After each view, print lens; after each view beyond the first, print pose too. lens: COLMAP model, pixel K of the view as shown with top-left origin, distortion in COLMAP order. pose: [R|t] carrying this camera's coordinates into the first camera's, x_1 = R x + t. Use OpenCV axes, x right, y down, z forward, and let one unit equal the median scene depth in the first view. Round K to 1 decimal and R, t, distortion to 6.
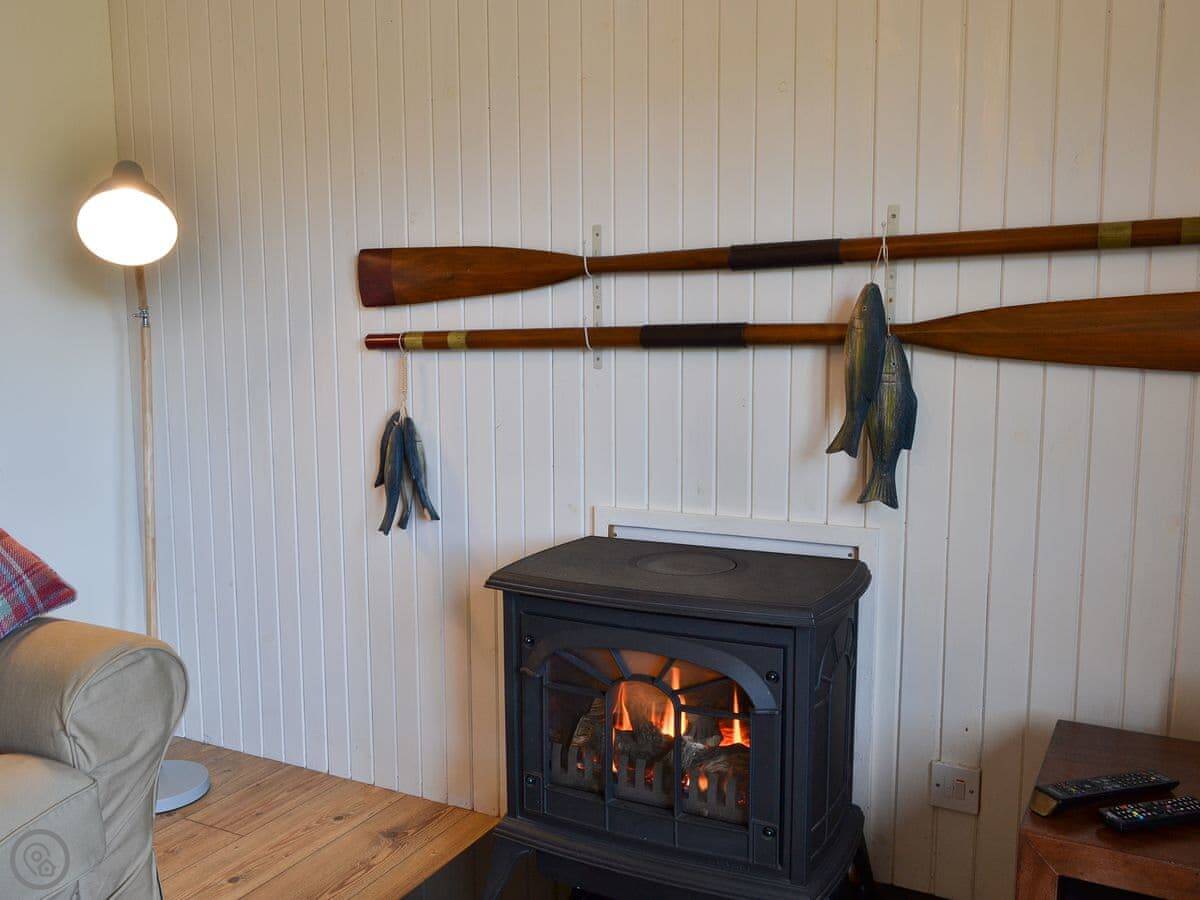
lens RADIAL K [[1039.8, 0, 593.3], [0, 1039.8, 454.1], [0, 0, 1]] dist [-0.029497, 0.006397]
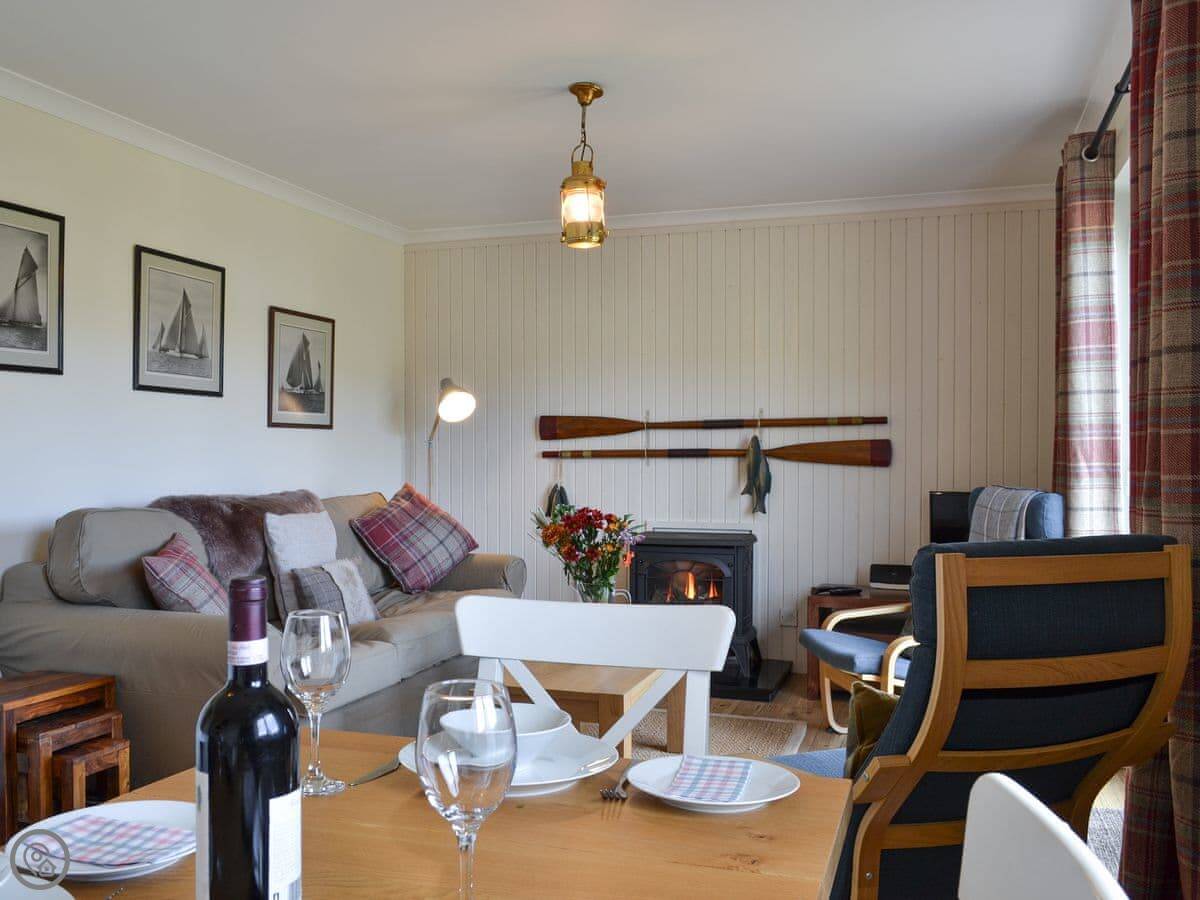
lens RADIAL K [[1039.8, 0, 595.5], [0, 1039.8, 455.0], [0, 0, 1]] dist [-0.029497, 0.006397]
pose [[0.985316, 0.009580, 0.170471, -0.608002], [0.010439, 0.993176, -0.116153, 0.202931], [-0.170421, 0.116227, 0.978493, -1.605231]]
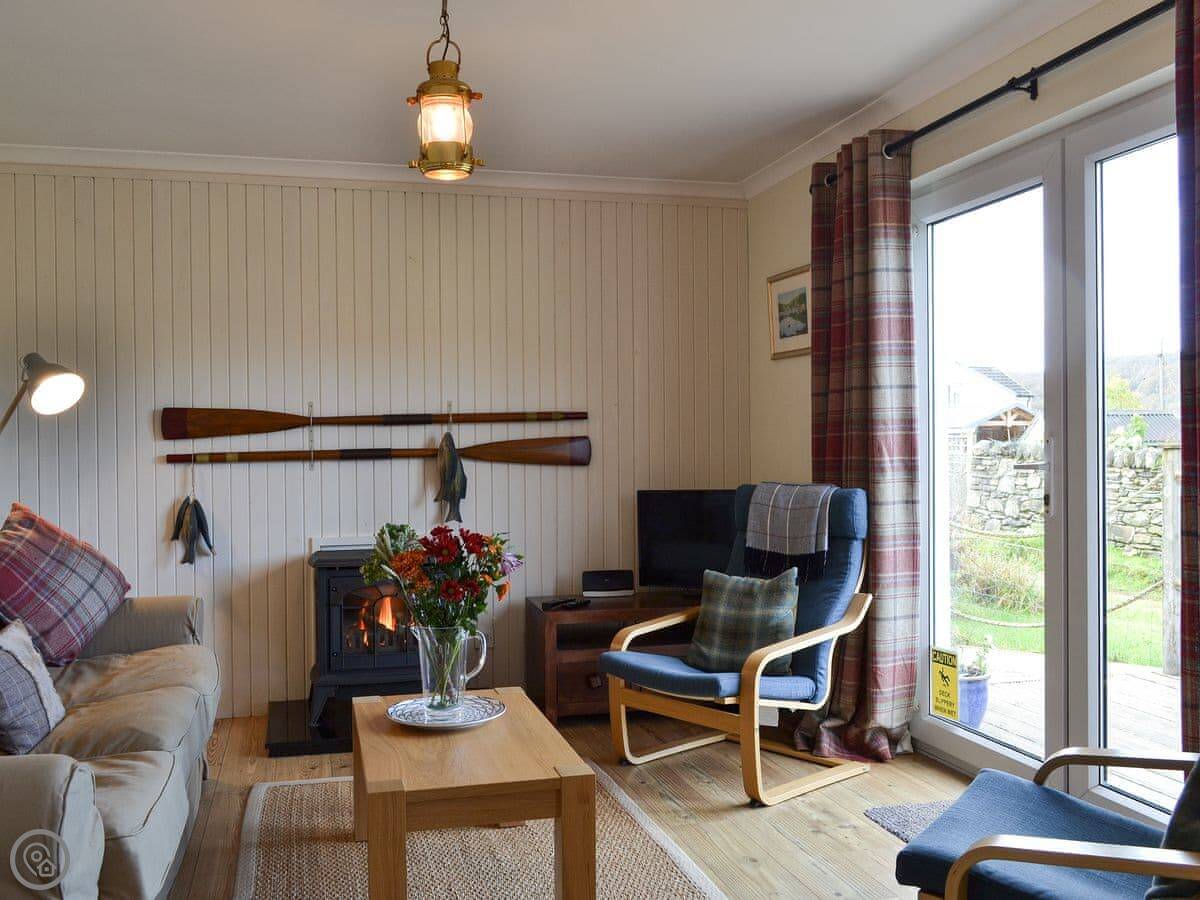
lens RADIAL K [[1039.8, 0, 588.2], [0, 1039.8, 452.5], [0, 0, 1]] dist [-0.029497, 0.006397]
pose [[0.733115, -0.001311, 0.680104, -1.088622], [0.086213, 0.992110, -0.091021, 0.127974], [-0.674618, 0.125363, 0.727444, -0.952631]]
